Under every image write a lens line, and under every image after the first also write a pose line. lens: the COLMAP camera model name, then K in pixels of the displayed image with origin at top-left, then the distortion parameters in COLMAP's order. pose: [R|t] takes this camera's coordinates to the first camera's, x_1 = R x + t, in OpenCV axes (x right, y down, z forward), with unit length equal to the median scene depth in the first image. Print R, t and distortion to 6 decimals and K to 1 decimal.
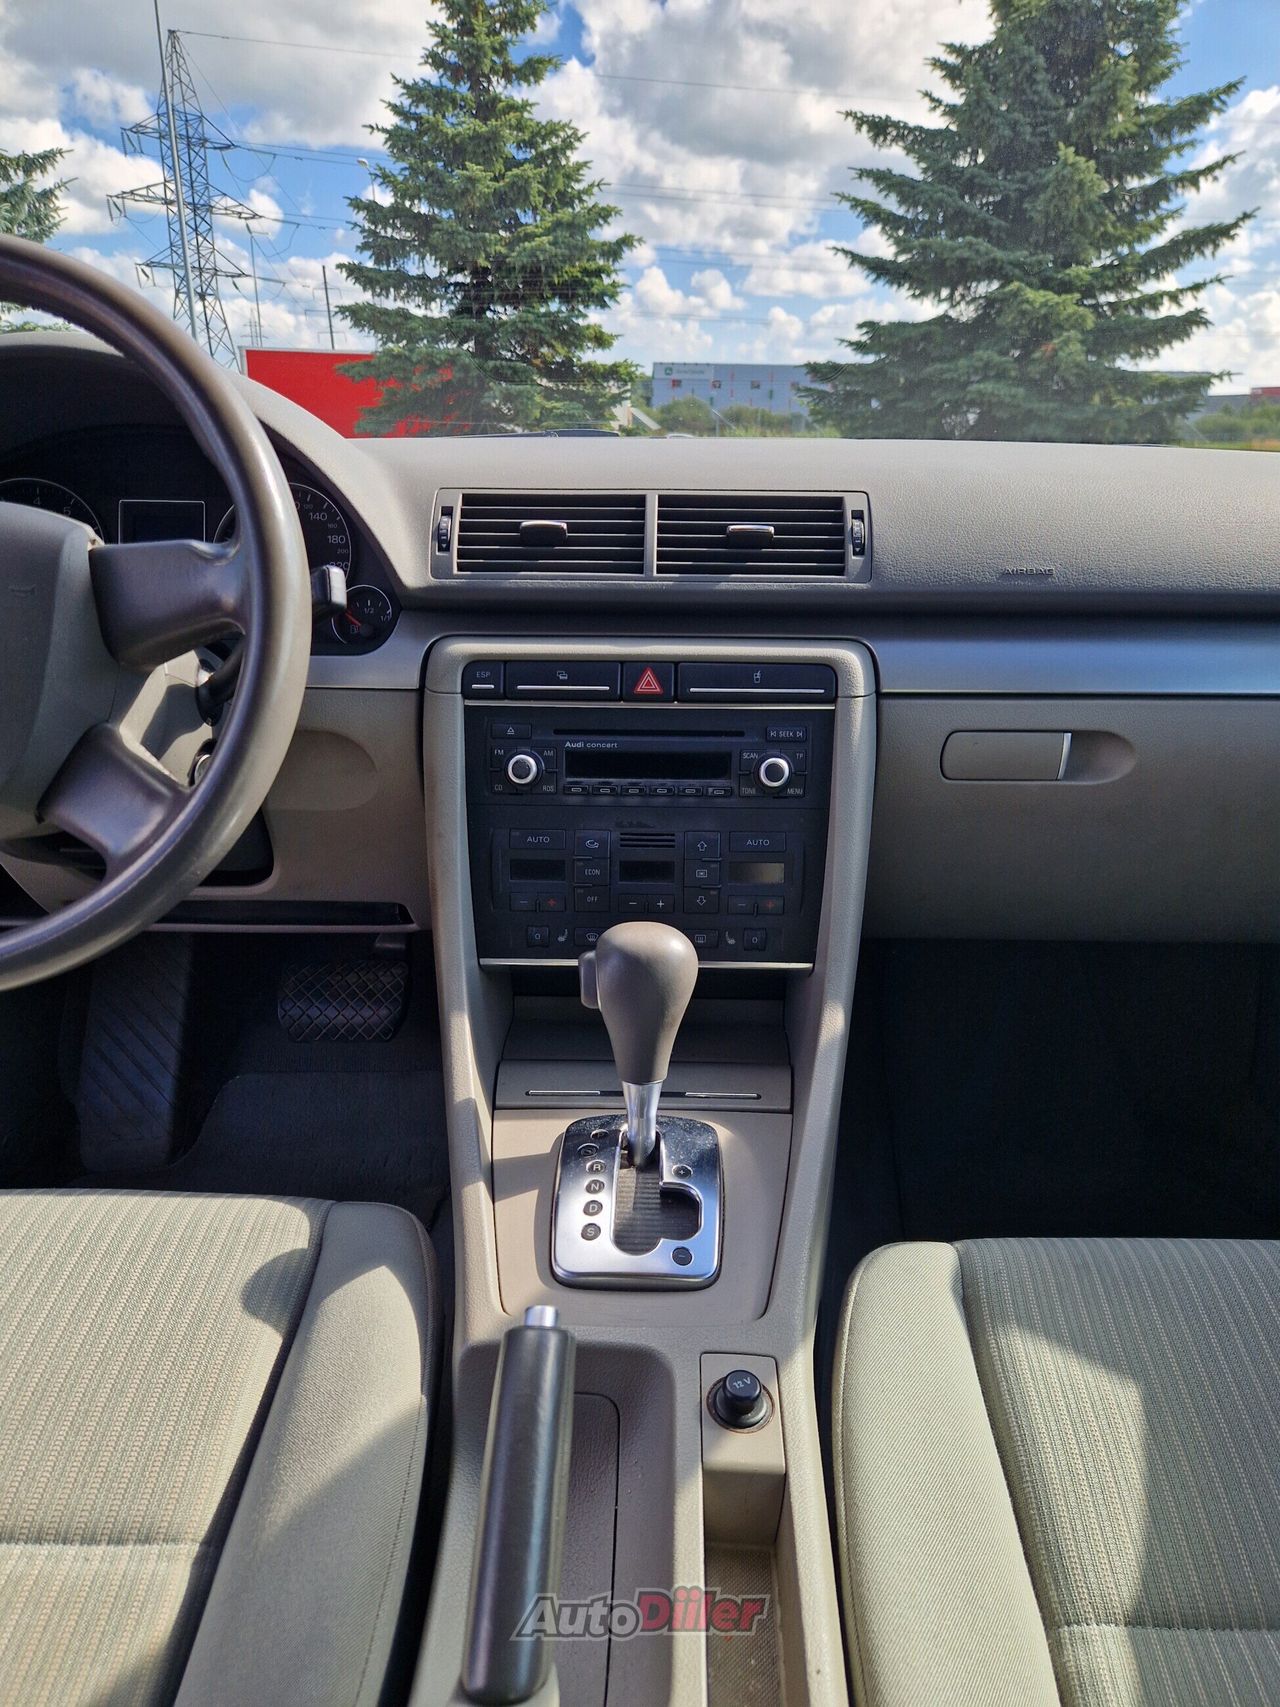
lens RADIAL K [[1166.6, 0, 637.5], [0, 1166.6, 877.0], [0, 0, 1]] dist [0.048282, -0.046764]
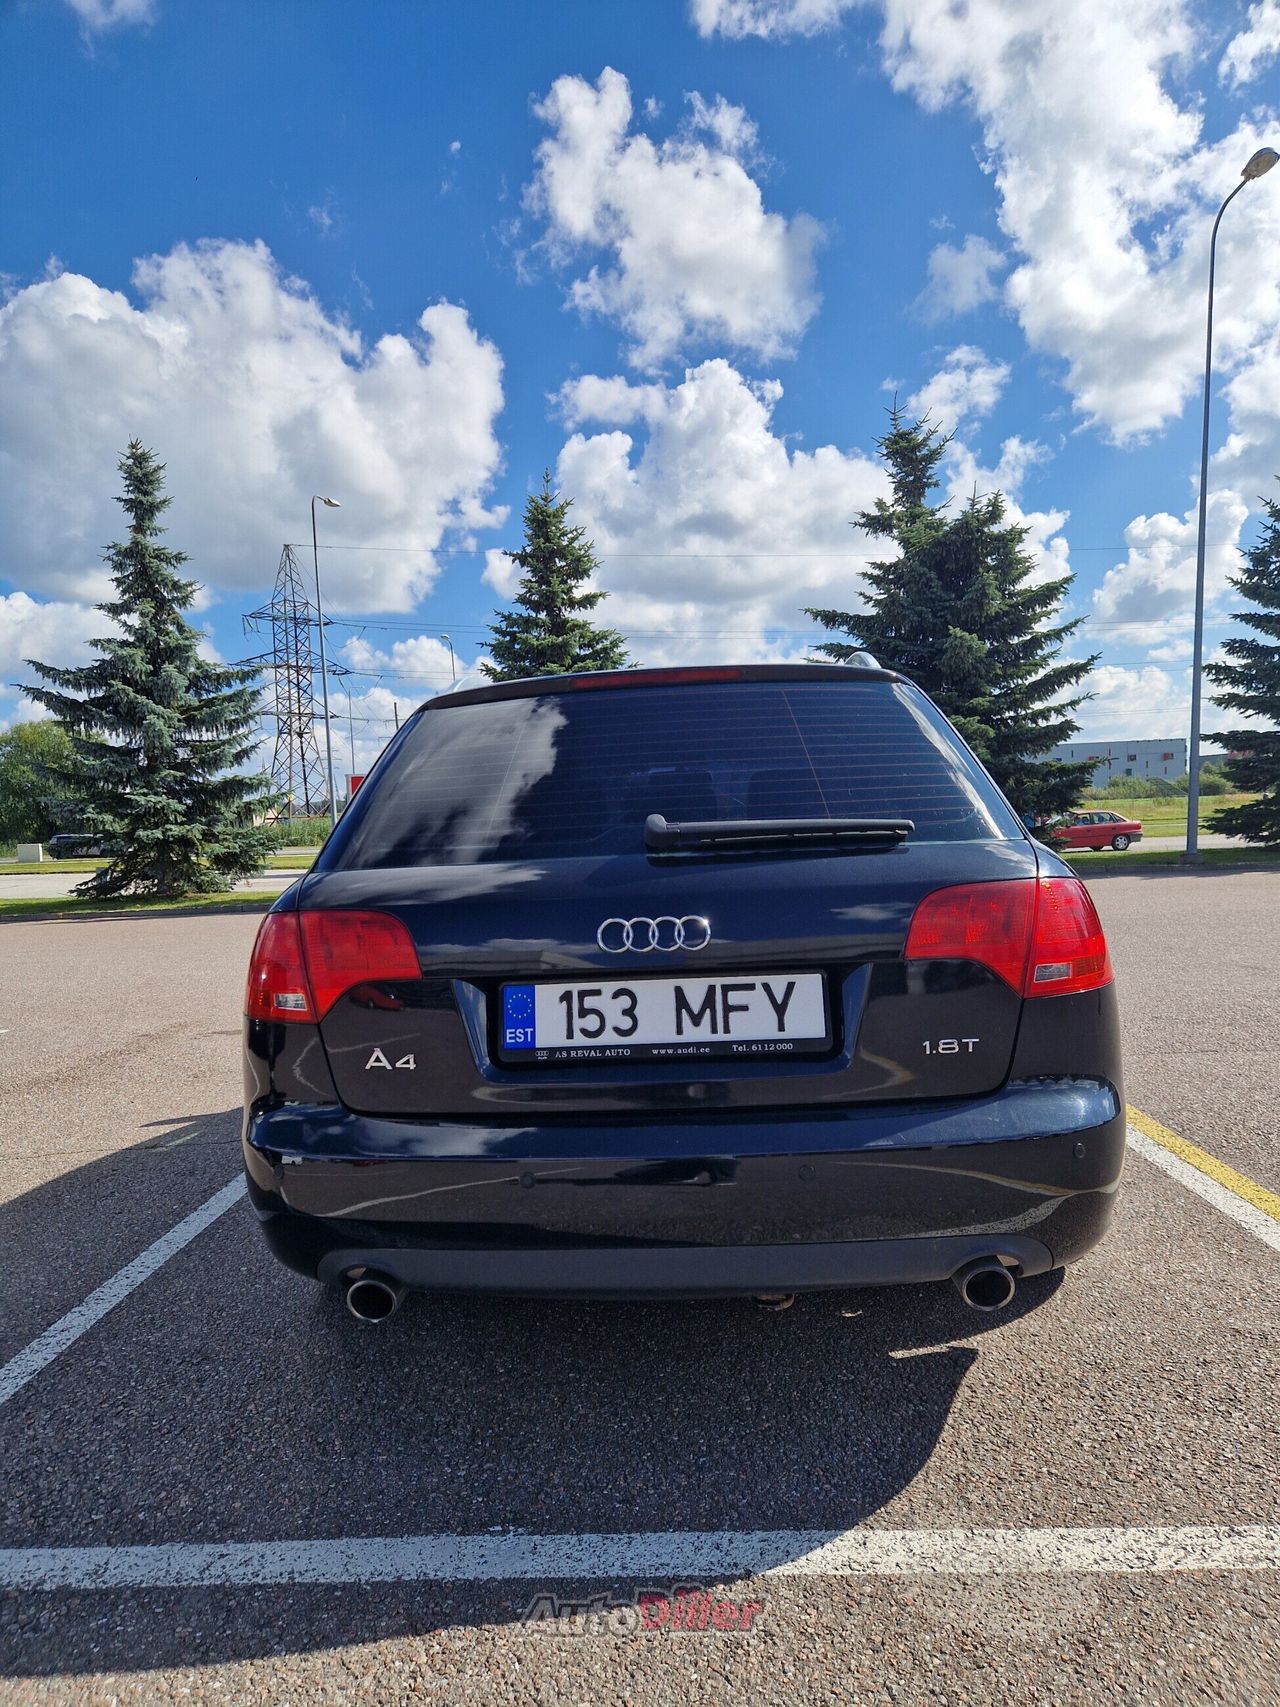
lens RADIAL K [[1166.6, 0, 629.8], [0, 1166.6, 881.8], [0, 0, 1]] dist [0.048282, -0.046764]
pose [[0.997809, -0.054141, -0.038013, -0.000461], [0.040051, 0.951751, -0.304247, 0.097490], [0.052651, 0.302058, 0.951835, -0.278384]]
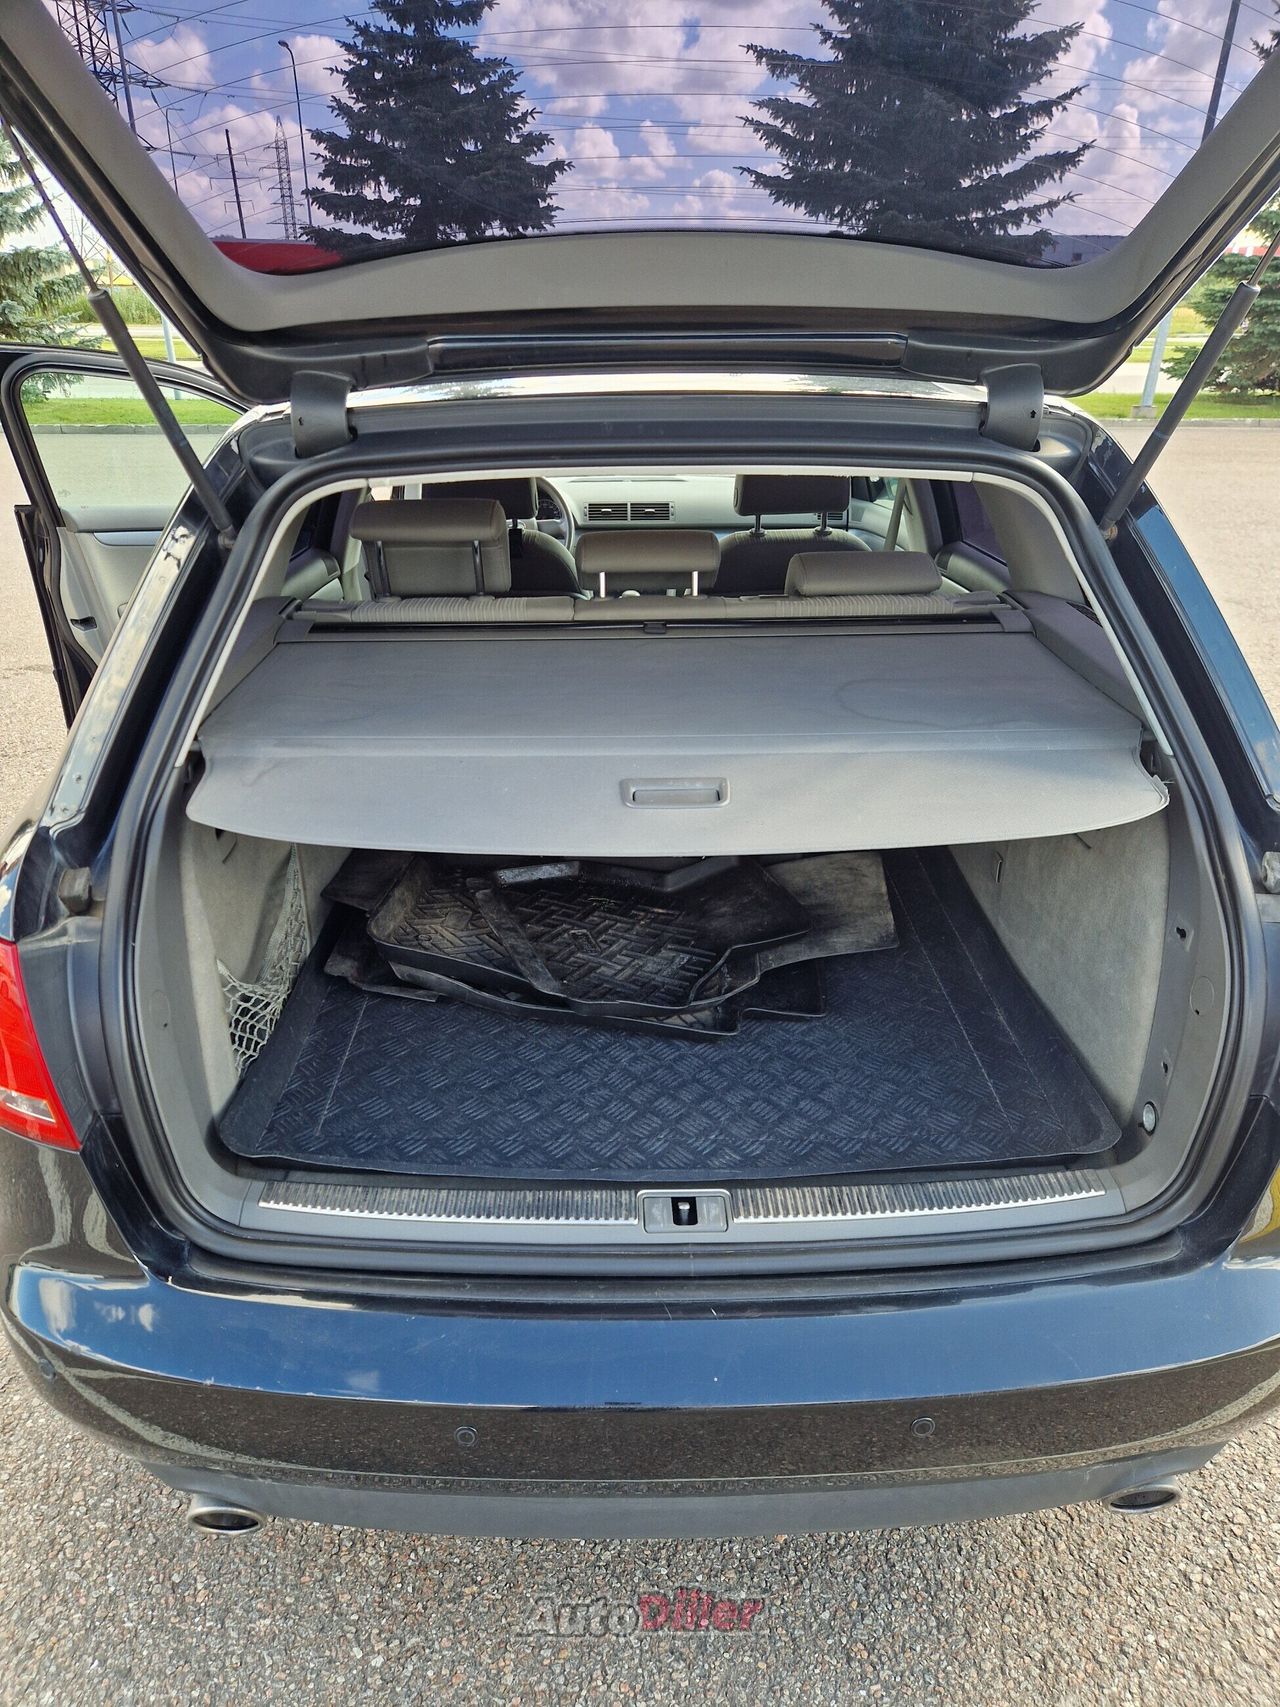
lens RADIAL K [[1166.6, 0, 636.8], [0, 1166.6, 889.1], [0, 0, 1]] dist [0.048282, -0.046764]
pose [[0.998318, -0.033183, 0.047532, -0.010980], [0.028041, 0.994074, 0.105030, 0.037555], [-0.050735, -0.103521, 0.993332, -0.213341]]
